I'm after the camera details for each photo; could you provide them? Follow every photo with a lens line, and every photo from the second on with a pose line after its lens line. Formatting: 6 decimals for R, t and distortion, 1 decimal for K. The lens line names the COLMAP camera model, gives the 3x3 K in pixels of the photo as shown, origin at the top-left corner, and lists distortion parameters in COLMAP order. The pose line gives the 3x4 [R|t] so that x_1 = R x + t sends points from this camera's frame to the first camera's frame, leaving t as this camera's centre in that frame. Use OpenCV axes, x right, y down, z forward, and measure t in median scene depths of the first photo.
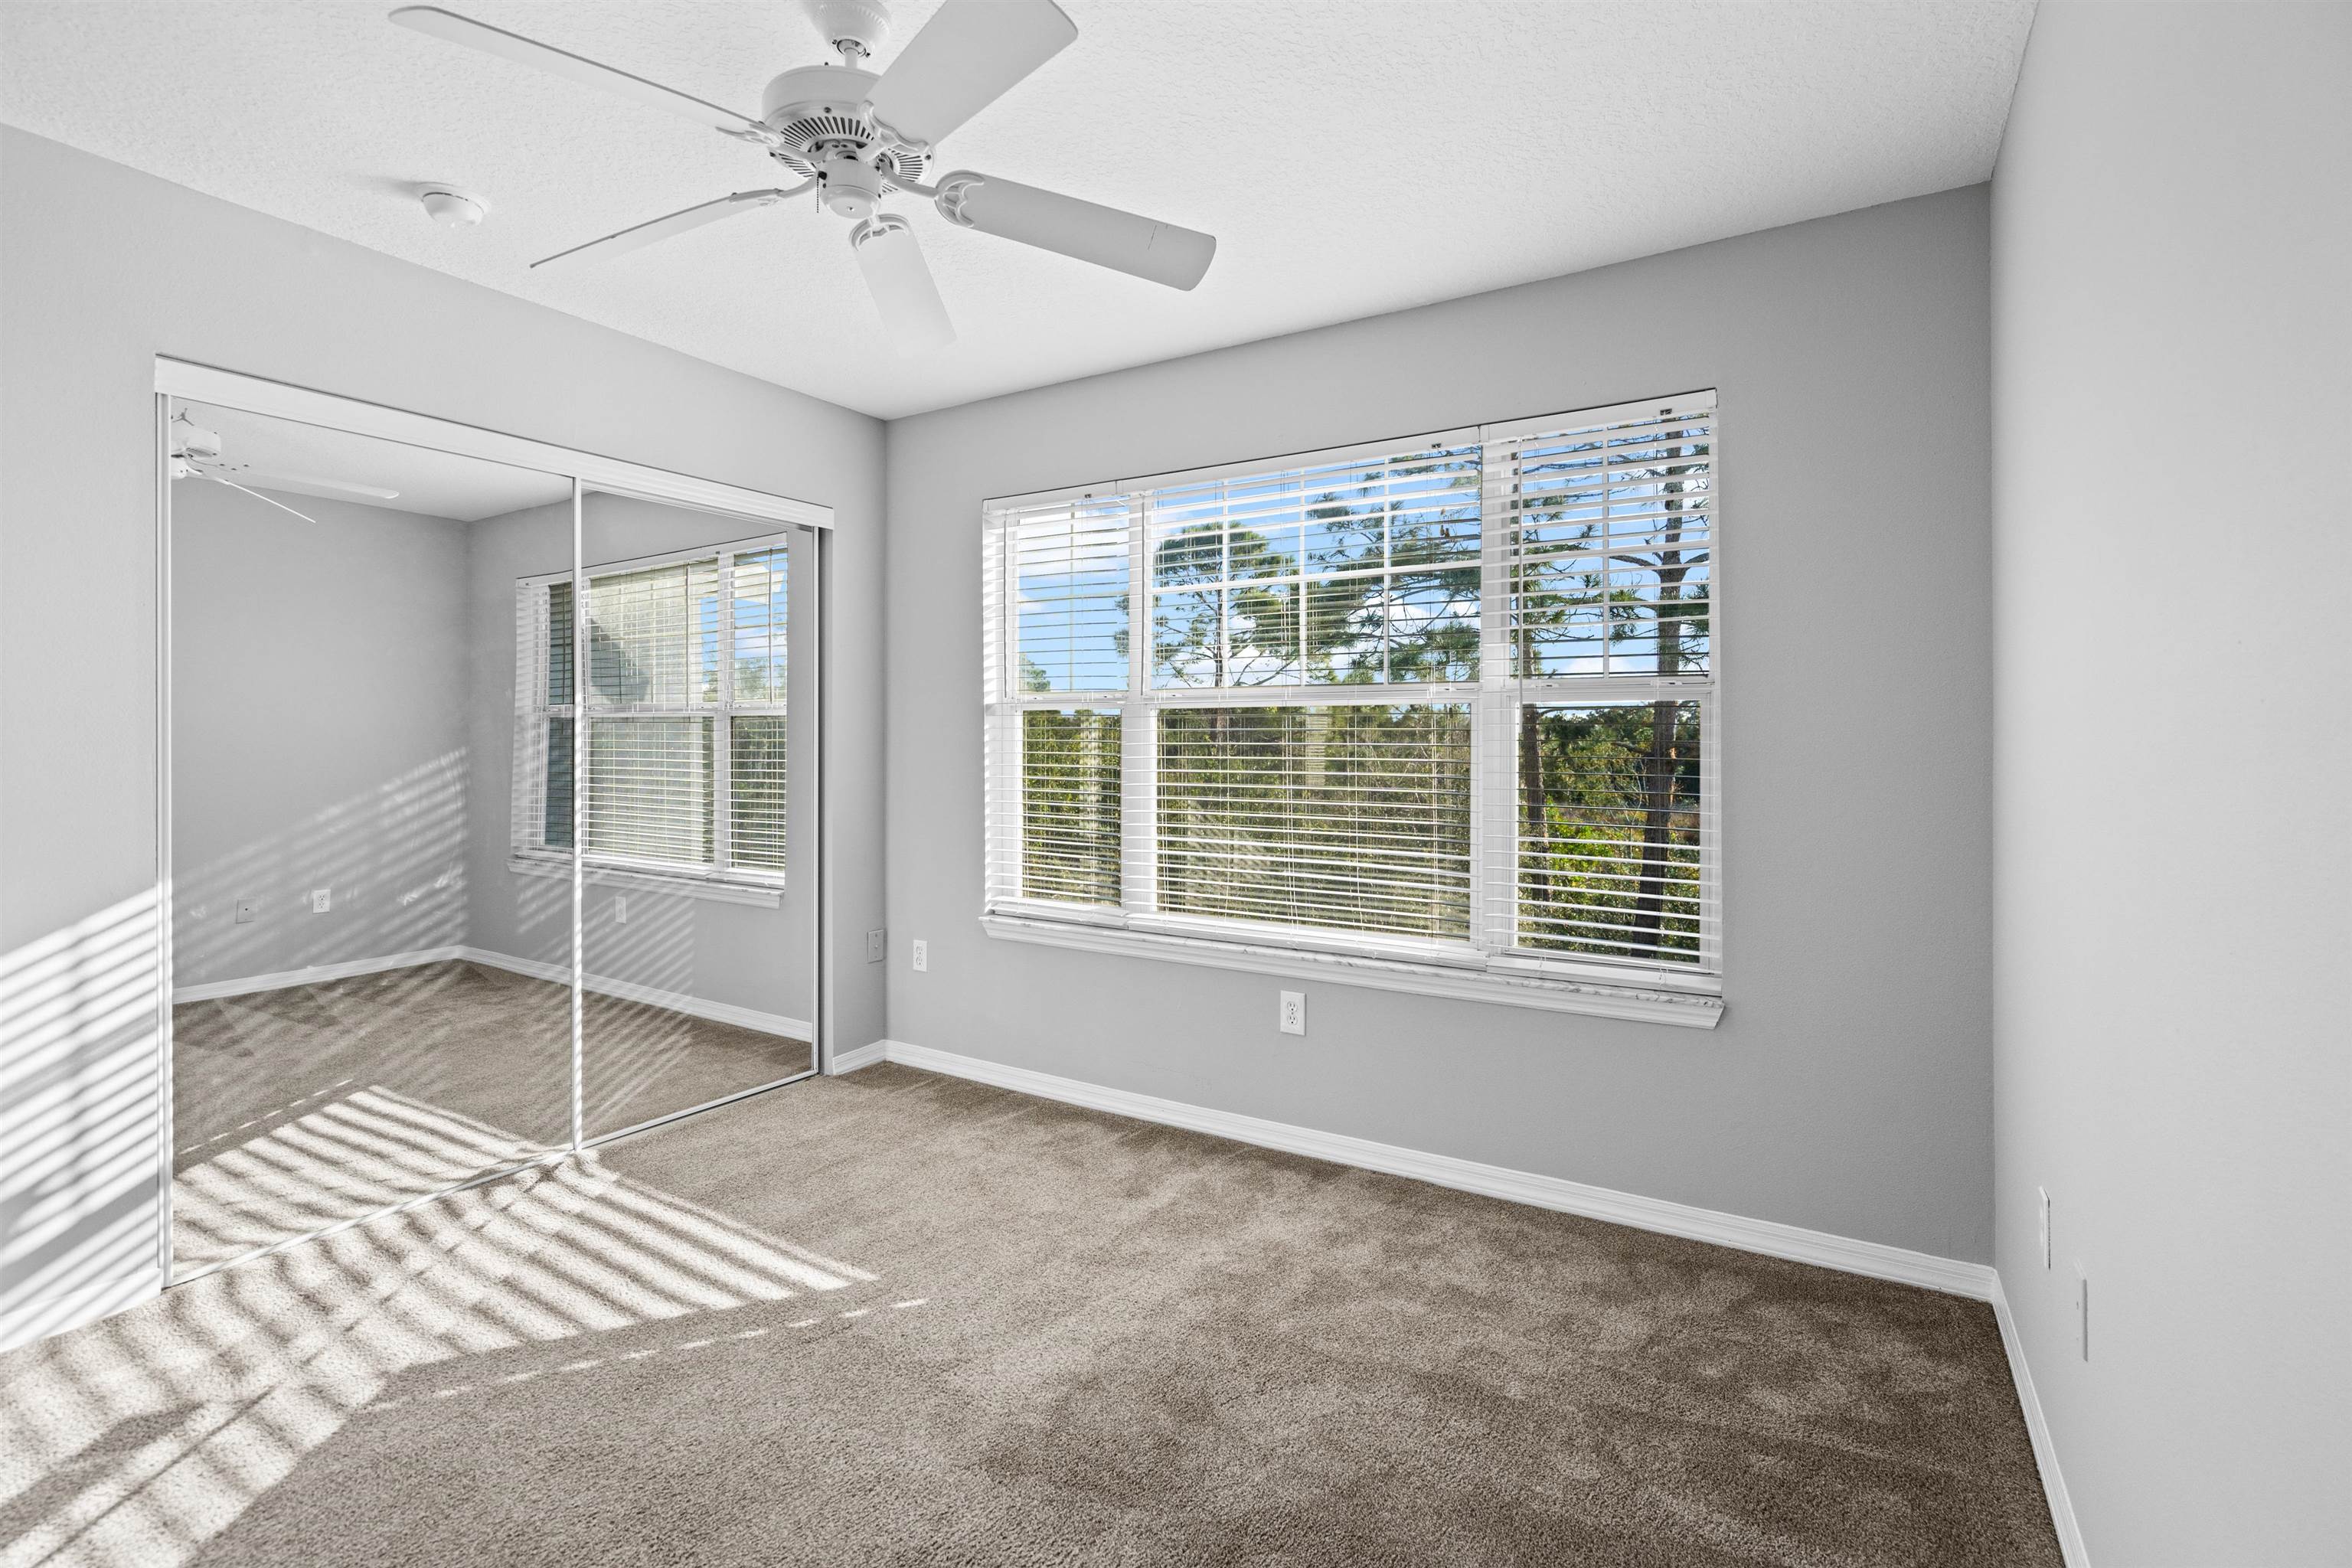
lens RADIAL K [[1073.4, 0, 1177.5], [0, 1073.4, 737.9], [0, 0, 1]] dist [-0.012242, 0.000243]
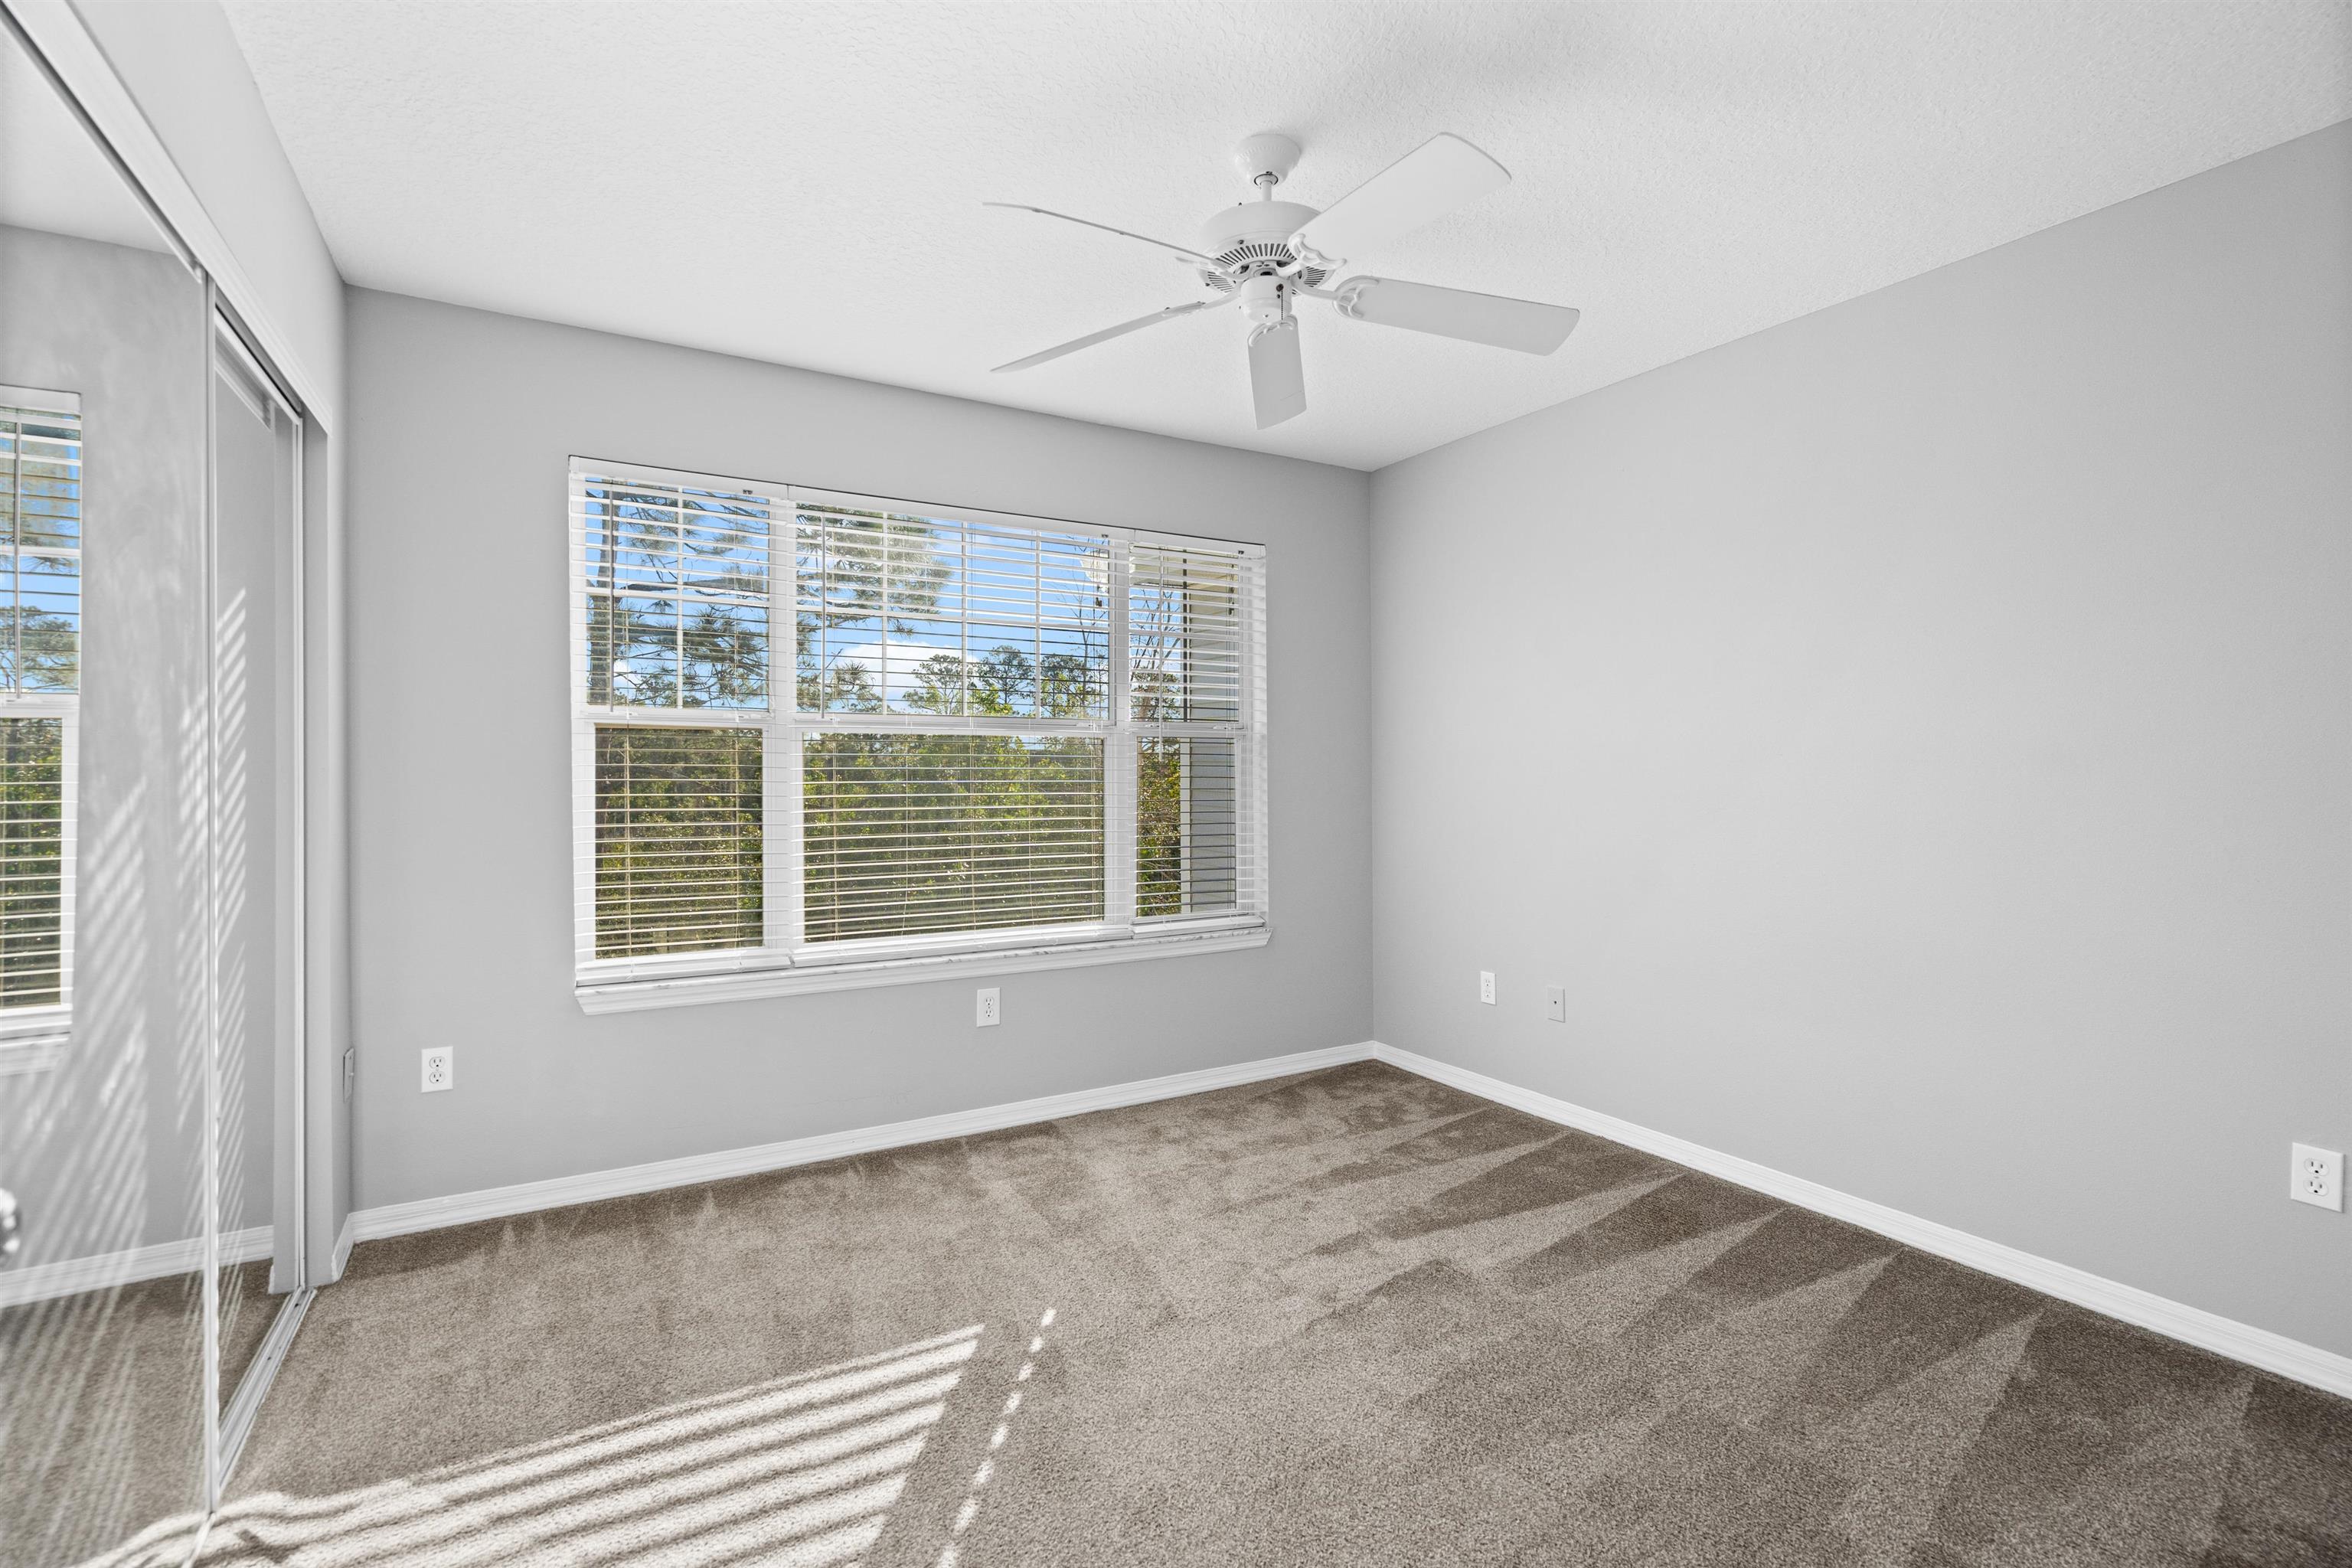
lens RADIAL K [[1073.4, 0, 1177.5], [0, 1073.4, 737.9], [0, 0, 1]] dist [-0.012242, 0.000243]
pose [[0.457912, 0.021688, 0.888733, -0.926357], [-0.007263, 0.999760, -0.020655, -0.006955], [-0.888968, 0.003003, 0.457960, 0.343277]]
